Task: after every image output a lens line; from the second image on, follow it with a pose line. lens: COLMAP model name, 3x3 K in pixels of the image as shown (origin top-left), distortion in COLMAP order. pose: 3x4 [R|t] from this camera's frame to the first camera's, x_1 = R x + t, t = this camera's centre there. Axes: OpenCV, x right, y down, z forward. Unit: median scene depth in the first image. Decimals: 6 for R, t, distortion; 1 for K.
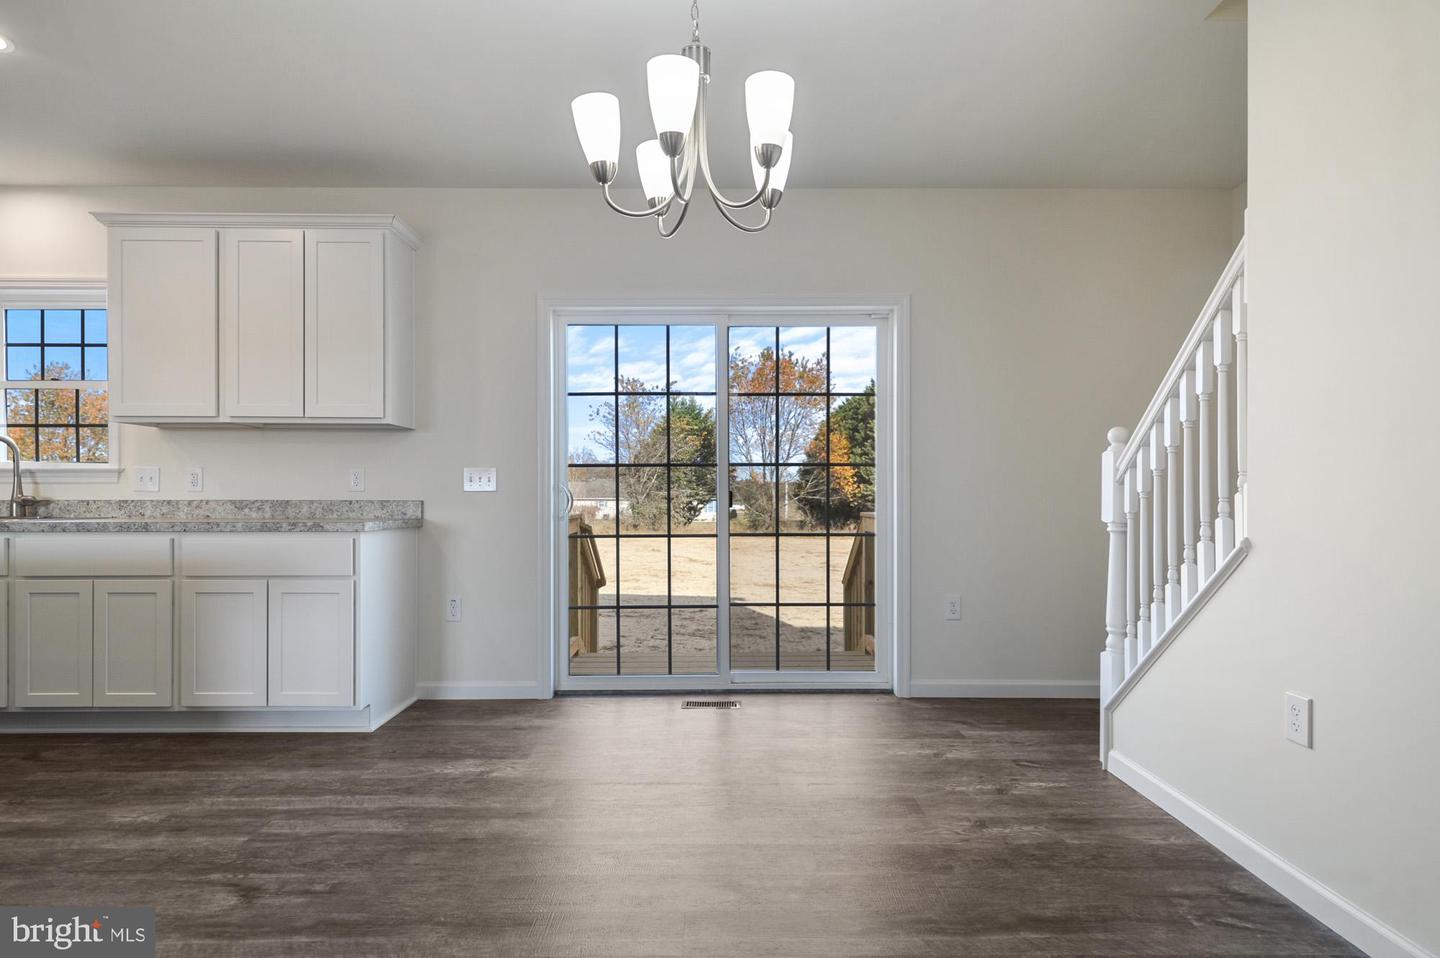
lens RADIAL K [[743.4, 0, 718.8], [0, 743.4, 493.1], [0, 0, 1]] dist [0.008024, -0.001007]
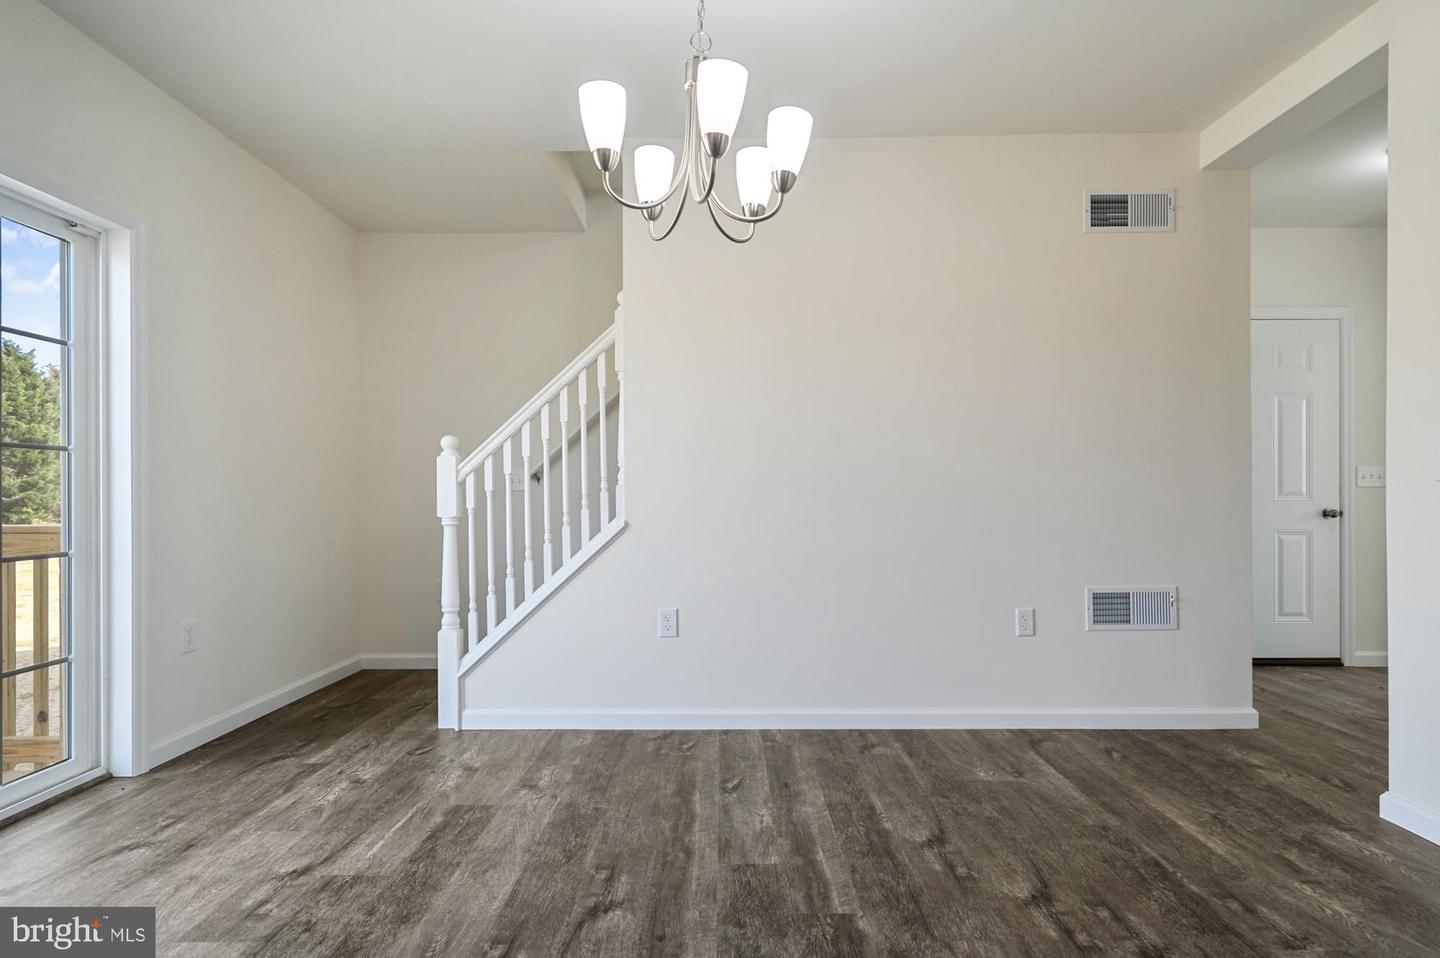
lens RADIAL K [[740.6, 0, 715.5], [0, 740.6, 483.9], [0, 0, 1]] dist [0.002739, 0.000124]
pose [[0.016026, 0.016426, 0.999737, -0.513536], [0.000655, 0.999865, -0.016439, 0.005390], [-0.999871, 0.000918, 0.016013, 0.471079]]
